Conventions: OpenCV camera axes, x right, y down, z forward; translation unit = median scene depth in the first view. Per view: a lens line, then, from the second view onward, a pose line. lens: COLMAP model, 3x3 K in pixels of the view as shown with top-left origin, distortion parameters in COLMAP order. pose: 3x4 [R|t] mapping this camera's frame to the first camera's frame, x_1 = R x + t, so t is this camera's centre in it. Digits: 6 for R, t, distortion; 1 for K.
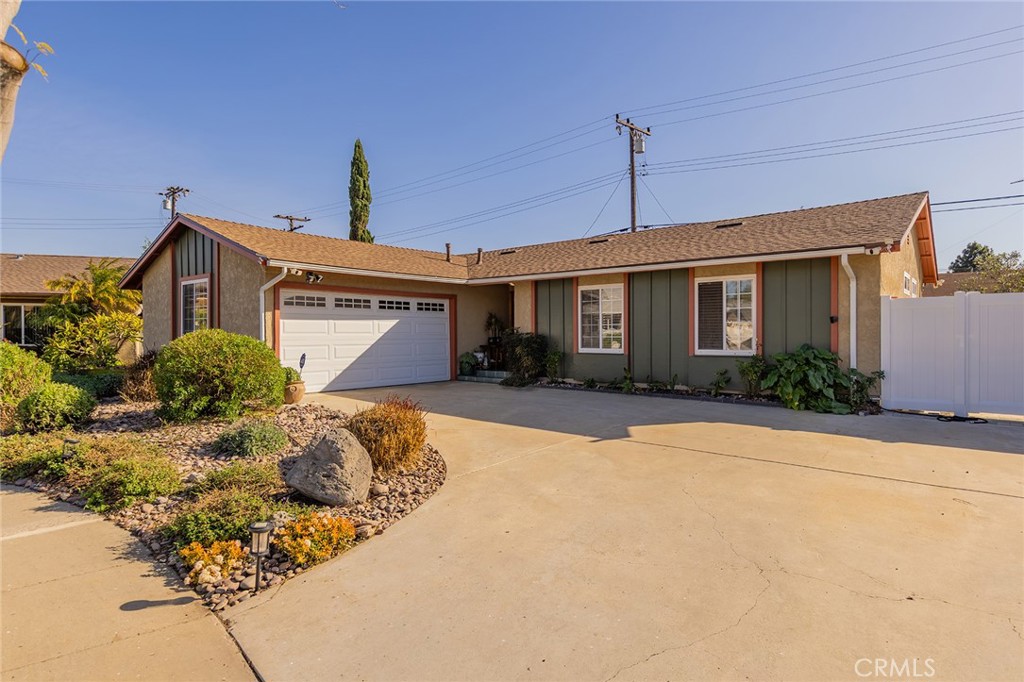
lens RADIAL K [[576.3, 0, 506.1], [0, 576.3, 336.1], [0, 0, 1]] dist [0.013900, -0.000341]
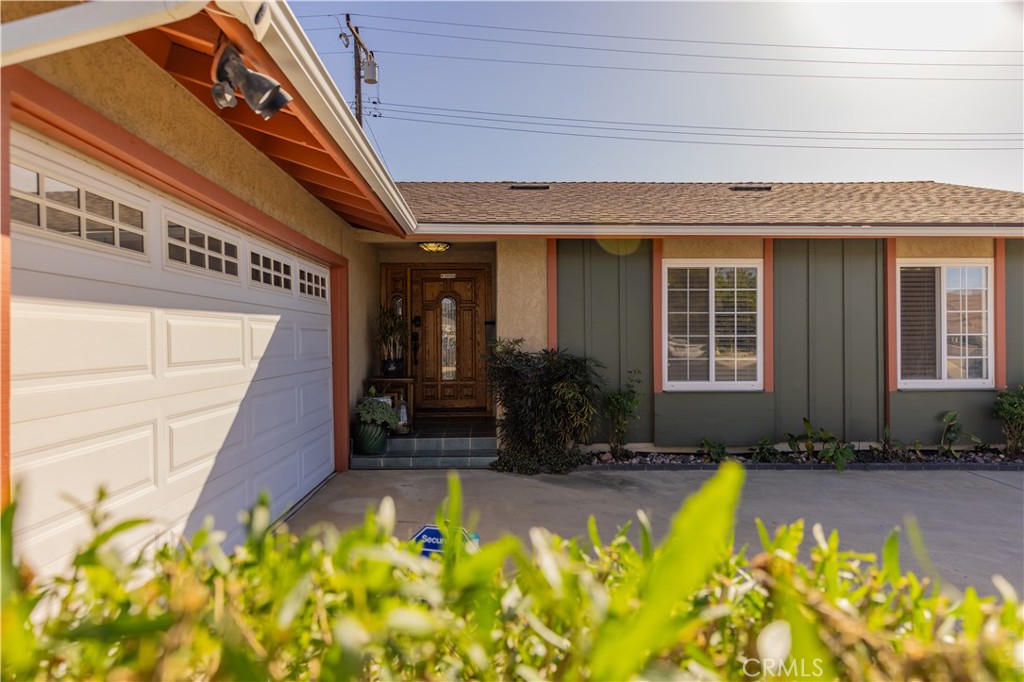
lens RADIAL K [[655.0, 0, 516.3], [0, 655.0, 339.8], [0, 0, 1]] dist [-0.000088, 0.001203]
pose [[0.739785, 0.000682, 0.672843, -0.342476], [0.003552, 0.999982, -0.004920, -0.013194], [-0.672834, 0.006029, 0.739769, 0.640051]]
